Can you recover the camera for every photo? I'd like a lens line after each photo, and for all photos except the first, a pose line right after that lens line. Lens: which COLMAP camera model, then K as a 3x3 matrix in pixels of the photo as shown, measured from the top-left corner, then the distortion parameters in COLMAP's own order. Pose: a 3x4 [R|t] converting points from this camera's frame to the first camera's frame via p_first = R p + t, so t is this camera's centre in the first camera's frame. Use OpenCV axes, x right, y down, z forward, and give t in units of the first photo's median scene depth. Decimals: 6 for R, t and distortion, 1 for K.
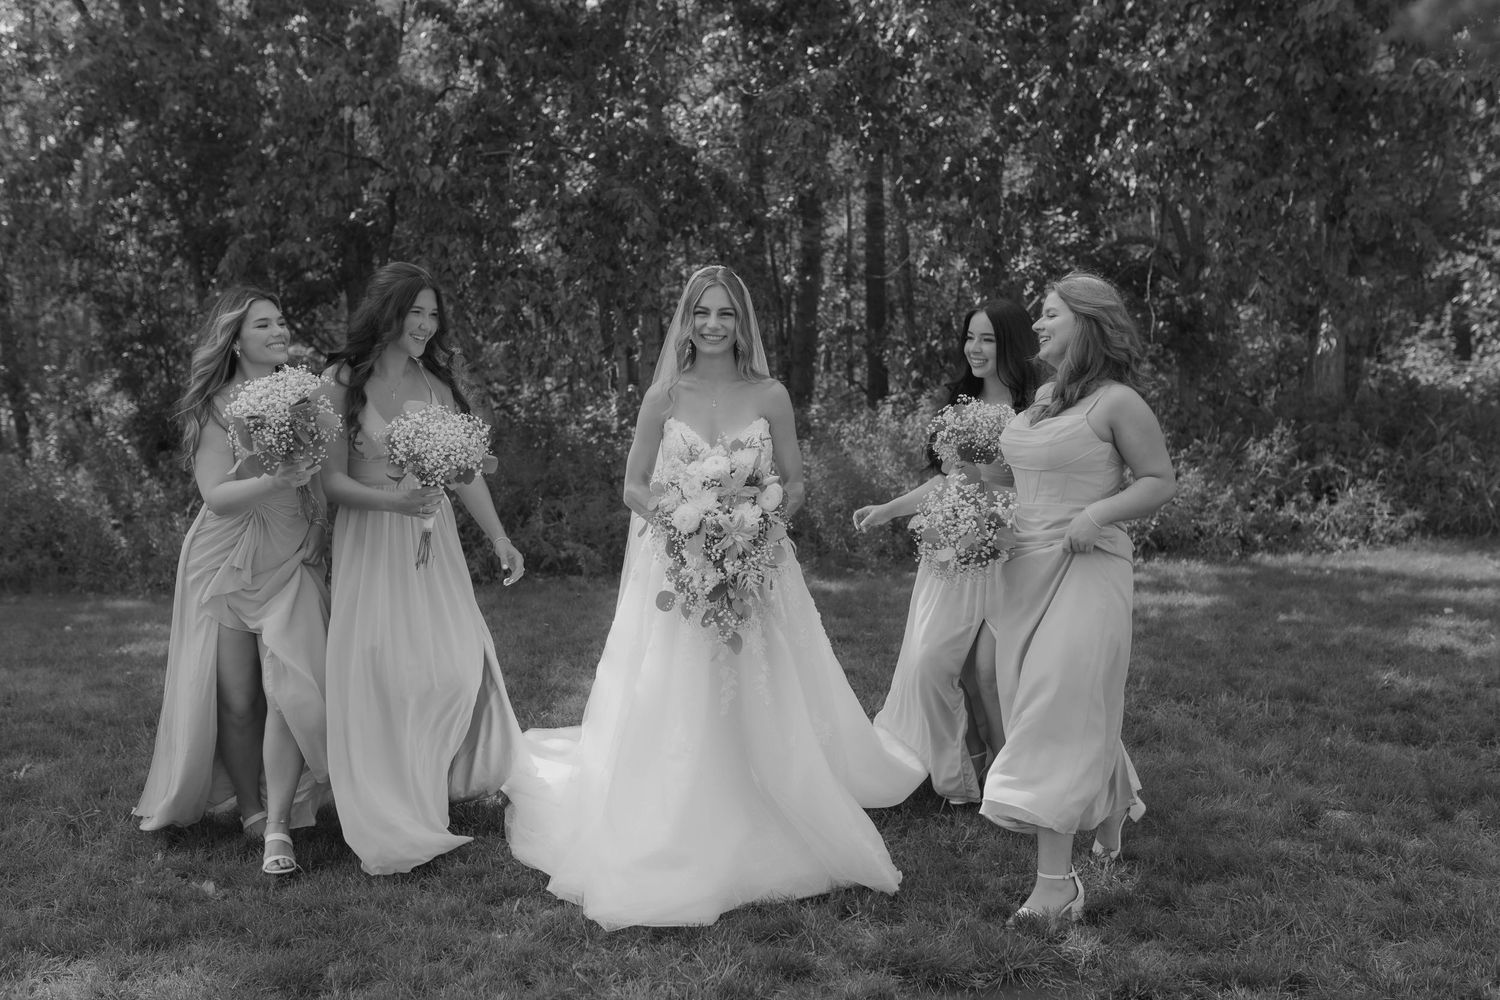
lens RADIAL K [[1327.3, 0, 750.0], [0, 1327.3, 500.0], [0, 0, 1]] dist [-0.001340, 0.012352]
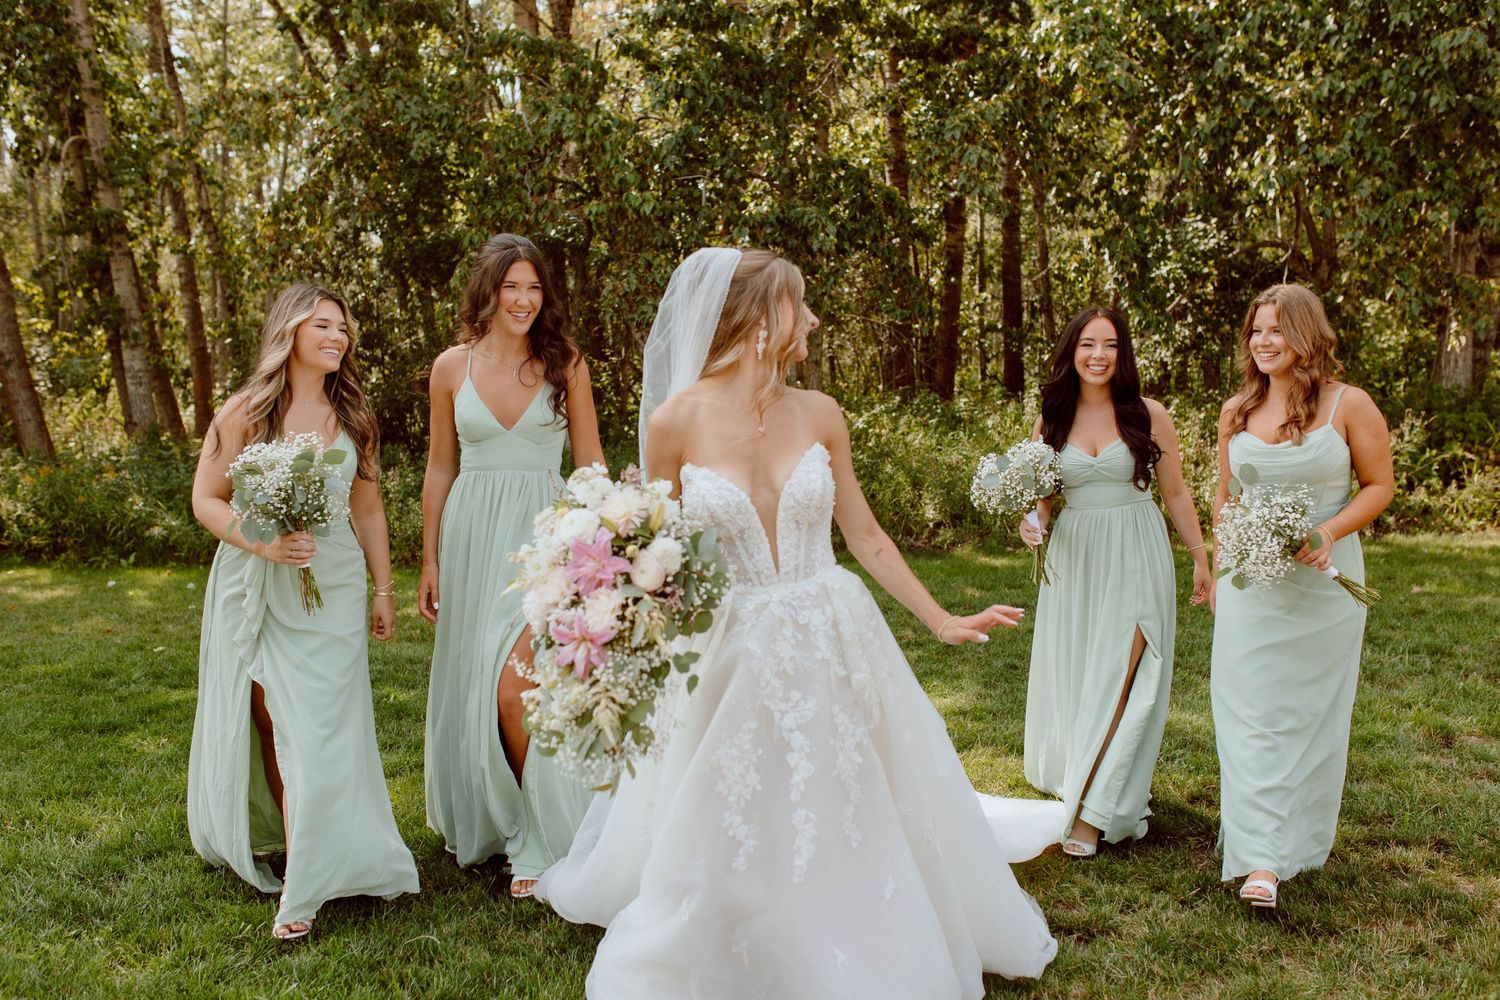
lens RADIAL K [[1327.3, 0, 750.0], [0, 1327.3, 500.0], [0, 0, 1]] dist [-0.001340, 0.012352]
pose [[0.997262, -0.000108, -0.073951, -0.058082], [0.000639, 0.999974, 0.007162, 0.003965], [0.073948, -0.007189, 0.997236, -0.119829]]
